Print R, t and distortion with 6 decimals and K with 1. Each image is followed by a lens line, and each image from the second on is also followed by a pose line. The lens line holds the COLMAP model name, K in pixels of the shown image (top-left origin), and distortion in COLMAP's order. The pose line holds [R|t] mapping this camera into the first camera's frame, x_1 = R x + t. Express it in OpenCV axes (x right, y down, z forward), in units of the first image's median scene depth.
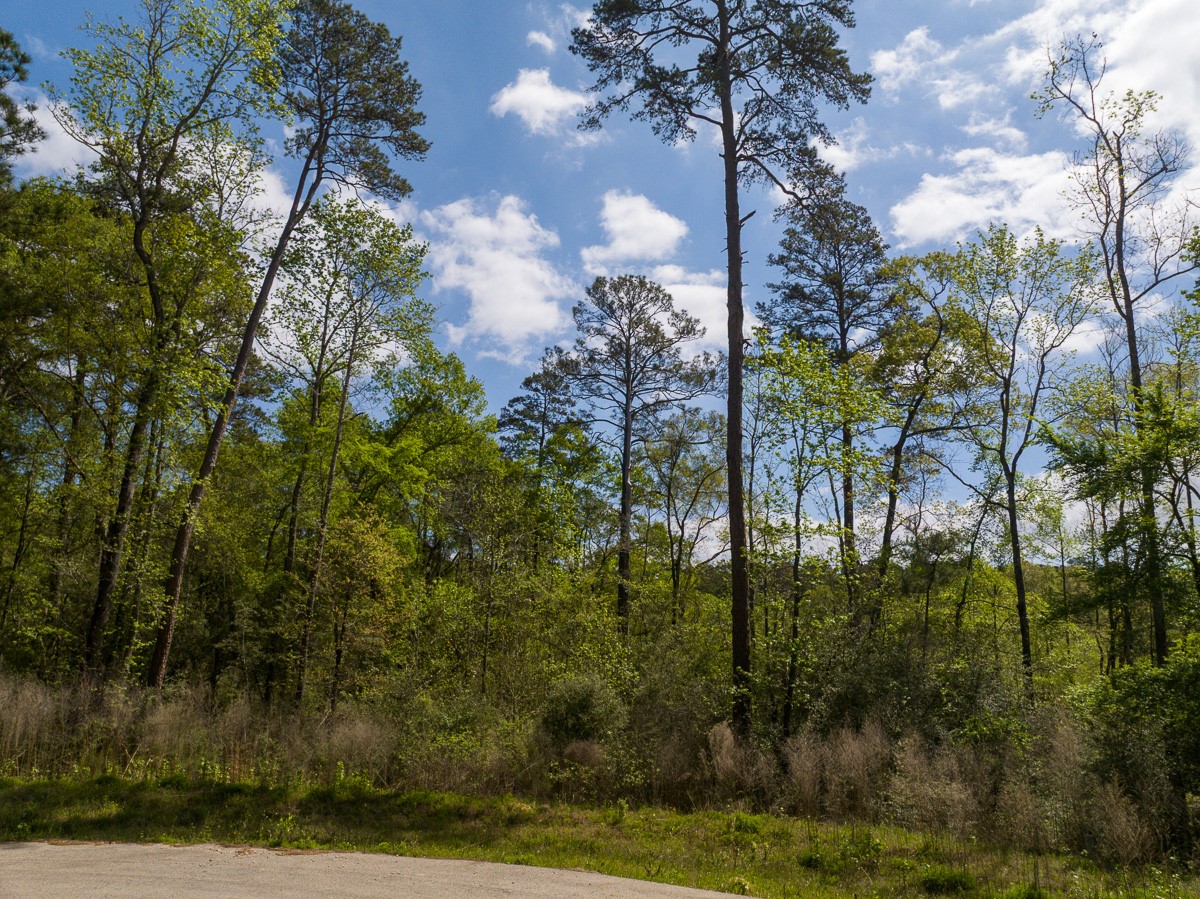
lens RADIAL K [[925.8, 0, 600.0], [0, 925.8, 449.5], [0, 0, 1]] dist [-0.054491, 0.062687]
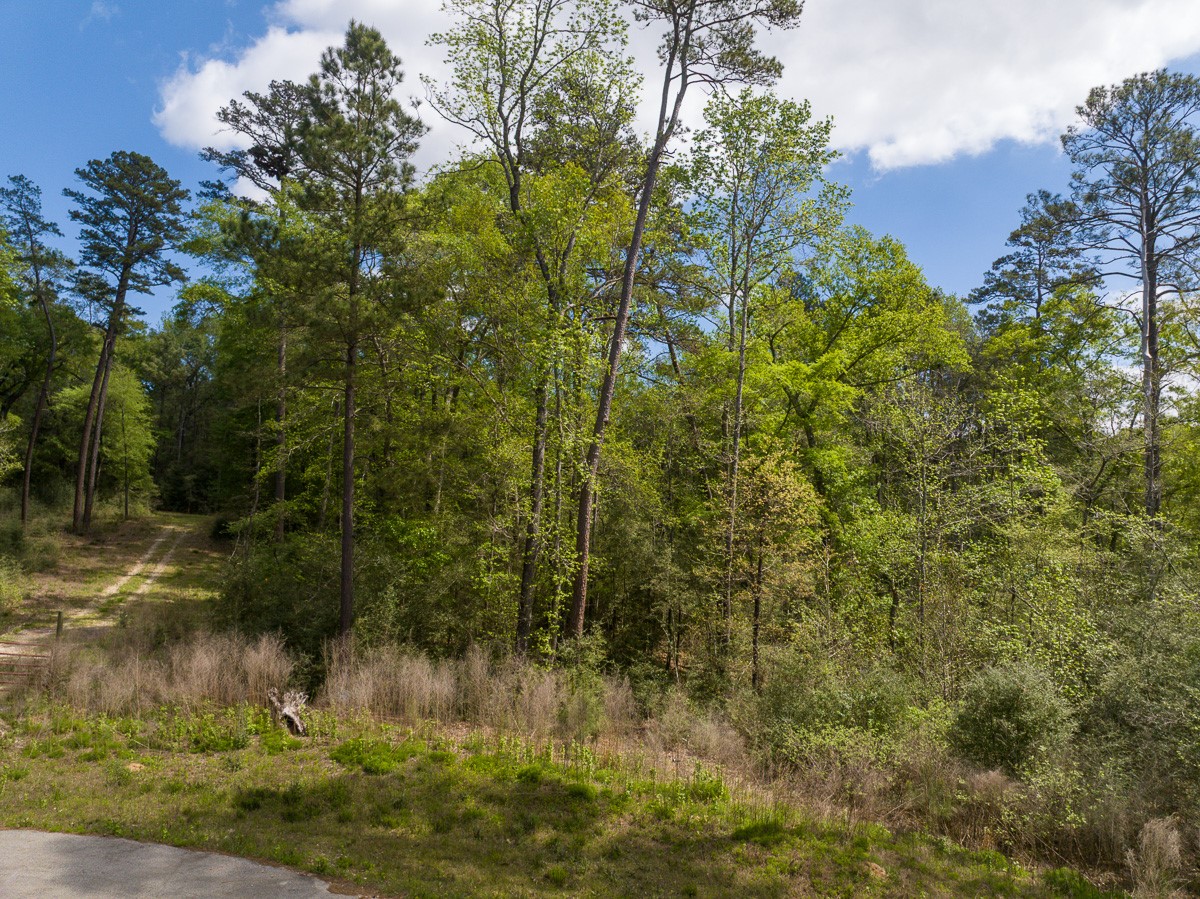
lens RADIAL K [[868.2, 0, 600.0], [0, 868.2, 449.5], [0, 0, 1]] dist [-0.025182, 0.002727]
pose [[0.810291, -0.041549, -0.584553, 0.069797], [0.144658, 0.980797, 0.130808, -0.042500], [0.567893, -0.190553, 0.800742, 0.129646]]
